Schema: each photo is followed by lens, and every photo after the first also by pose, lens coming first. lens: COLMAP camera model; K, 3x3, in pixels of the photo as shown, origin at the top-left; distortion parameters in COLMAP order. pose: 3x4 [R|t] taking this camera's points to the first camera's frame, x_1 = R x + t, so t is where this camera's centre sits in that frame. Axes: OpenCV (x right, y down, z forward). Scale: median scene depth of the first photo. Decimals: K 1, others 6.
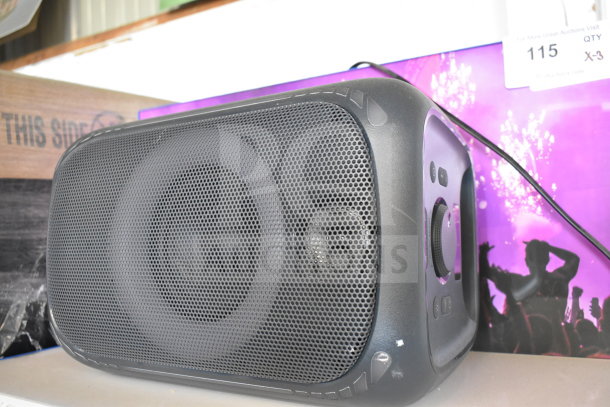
lens RADIAL K [[599.9, 0, 304.1], [0, 599.9, 199.6], [0, 0, 1]] dist [-0.080320, 0.000000]
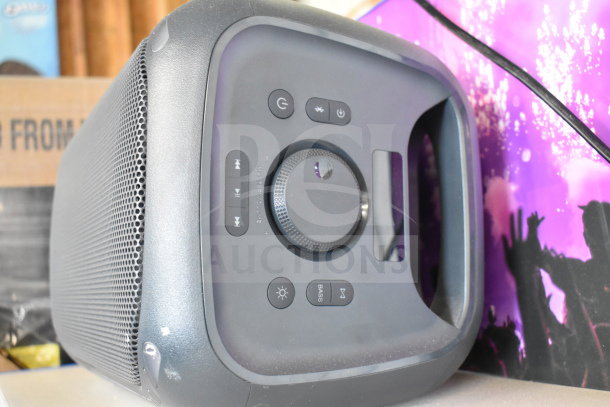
lens RADIAL K [[704.8, 0, 304.5], [0, 704.8, 200.5], [0, 0, 1]] dist [-0.055663, 0.000000]
pose [[0.855337, -0.074537, -0.512682, 0.500517], [0.054677, 0.997057, -0.053736, 0.088887], [0.515178, 0.017931, 0.856895, 0.222557]]
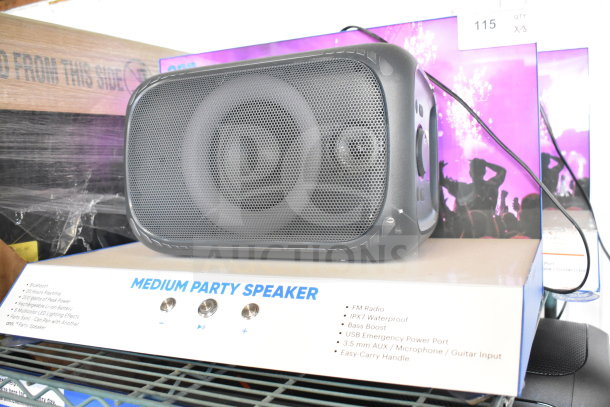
lens RADIAL K [[599.9, 0, 305.8], [0, 599.9, 203.9], [0, 0, 1]] dist [-0.080320, 0.000000]
pose [[0.992609, -0.006824, 0.121167, -0.190799], [-0.004215, 0.995877, 0.090616, 0.048764], [-0.121285, -0.090457, 0.988487, -0.374832]]
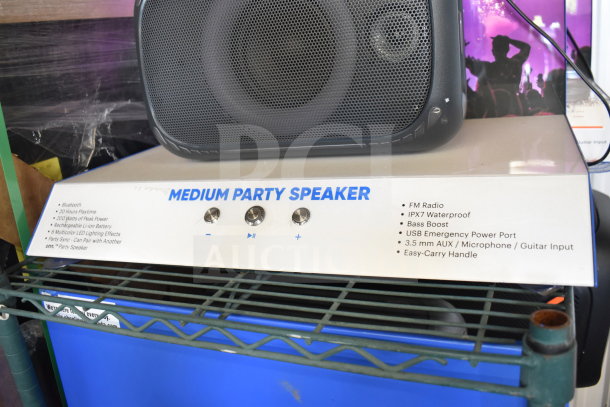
lens RADIAL K [[548.7, 0, 302.7], [0, 548.7, 208.1], [0, 0, 1]] dist [-0.106664, 0.033498]
pose [[0.983124, -0.120038, 0.138054, -0.285091], [0.071726, 0.947126, 0.312743, 0.025330], [-0.168296, -0.297563, 0.939751, -0.225550]]
